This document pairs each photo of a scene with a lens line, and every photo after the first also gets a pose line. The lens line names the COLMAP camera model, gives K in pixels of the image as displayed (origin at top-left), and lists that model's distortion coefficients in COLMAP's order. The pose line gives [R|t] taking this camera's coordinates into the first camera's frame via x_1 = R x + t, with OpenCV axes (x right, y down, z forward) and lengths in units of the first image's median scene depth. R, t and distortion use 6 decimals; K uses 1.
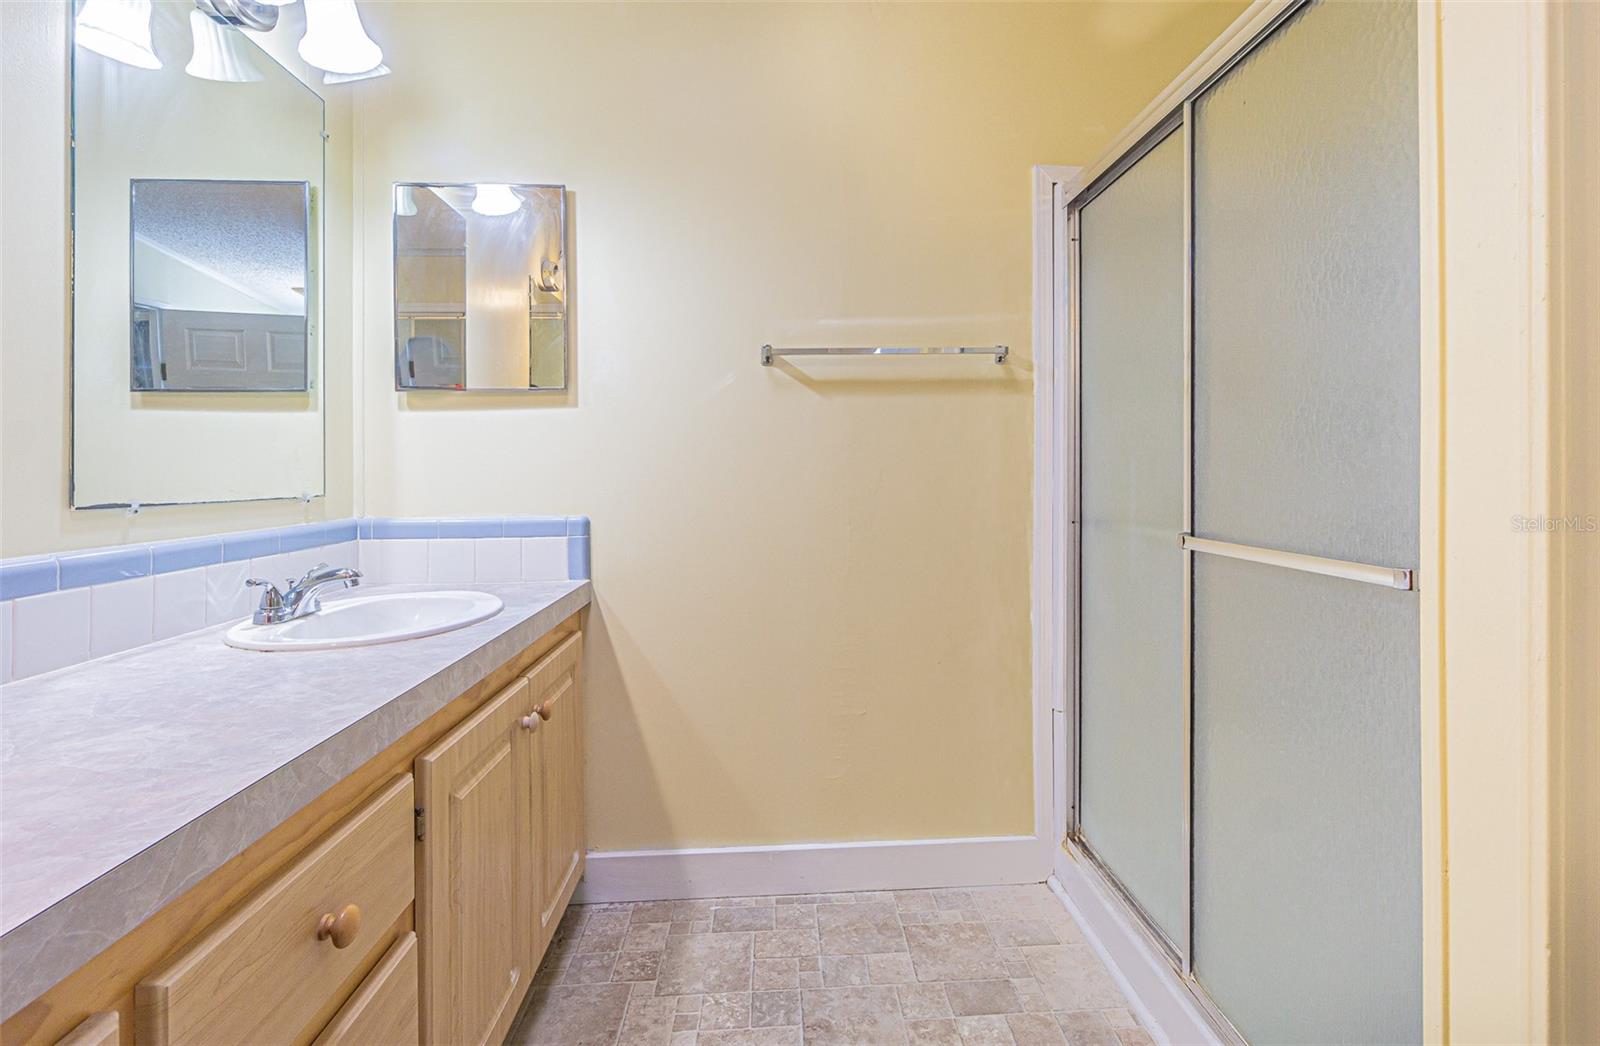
lens RADIAL K [[724.8, 0, 802.0], [0, 724.8, 465.4], [0, 0, 1]] dist [-0.003132, 0.000182]
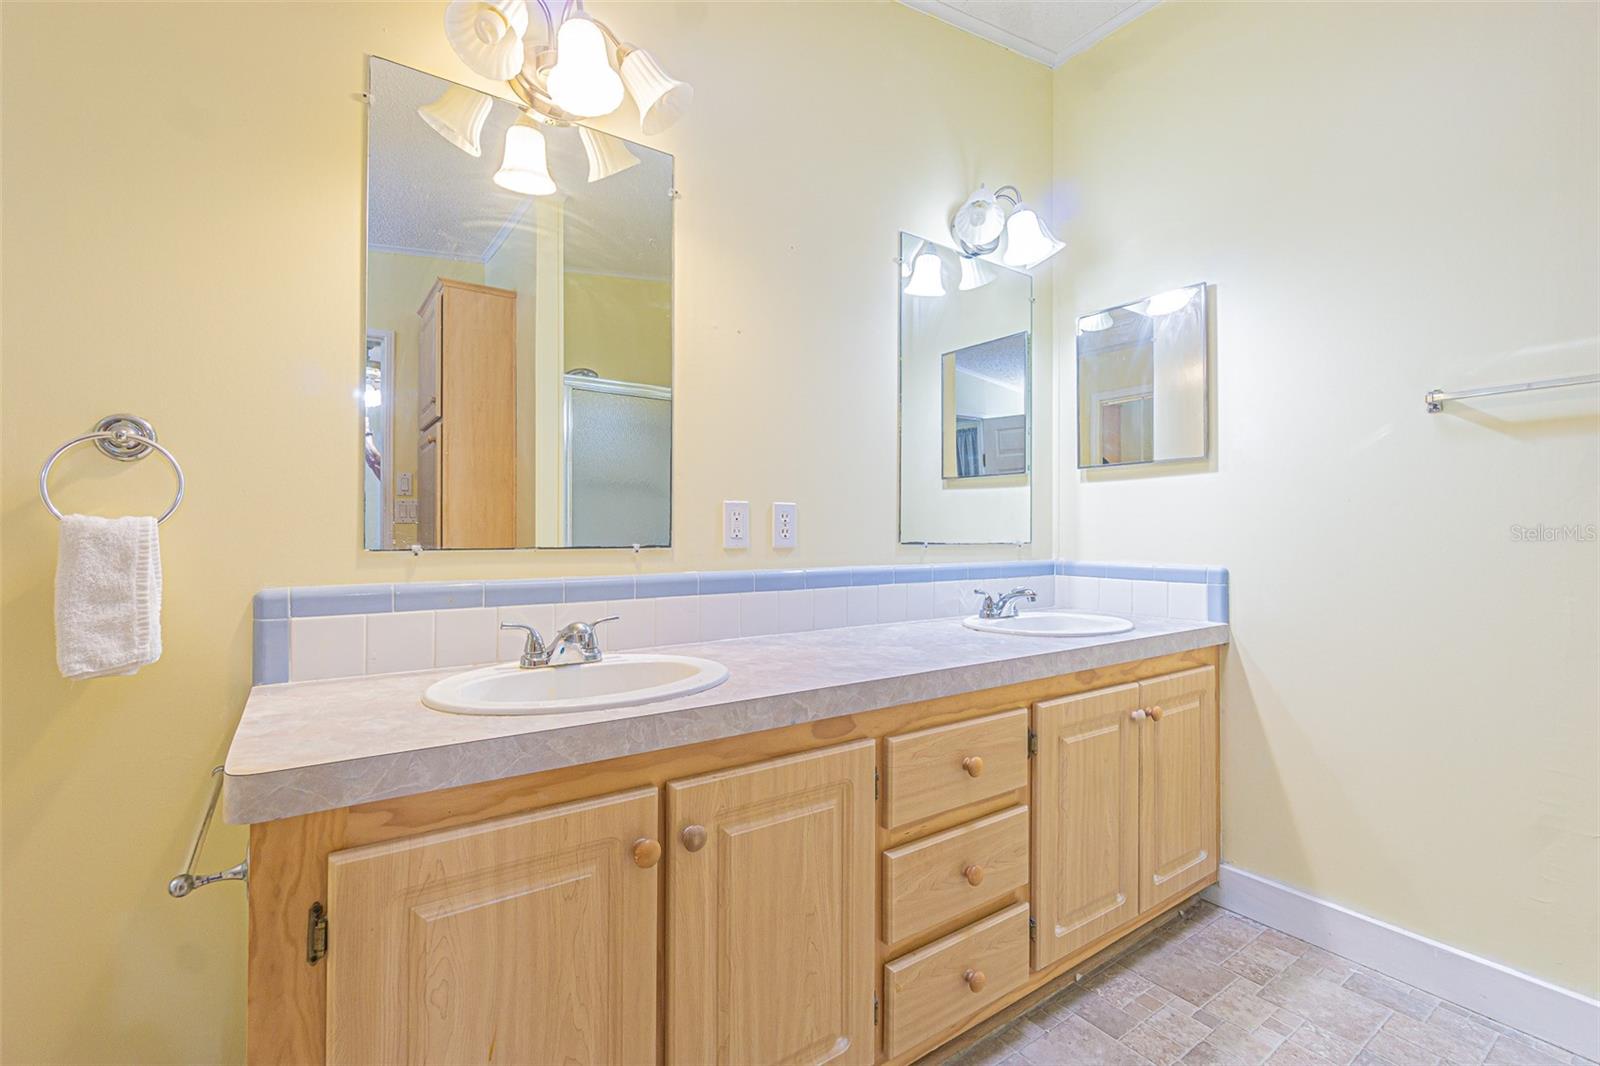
lens RADIAL K [[697.3, 0, 790.1], [0, 697.3, 525.5], [0, 0, 1]] dist [-0.002980, -0.000127]
pose [[0.513824, 0.002890, -0.857891, 0.314939], [-0.004089, 0.999991, 0.000919, 0.006967], [0.857886, 0.003035, 0.513831, -0.158973]]
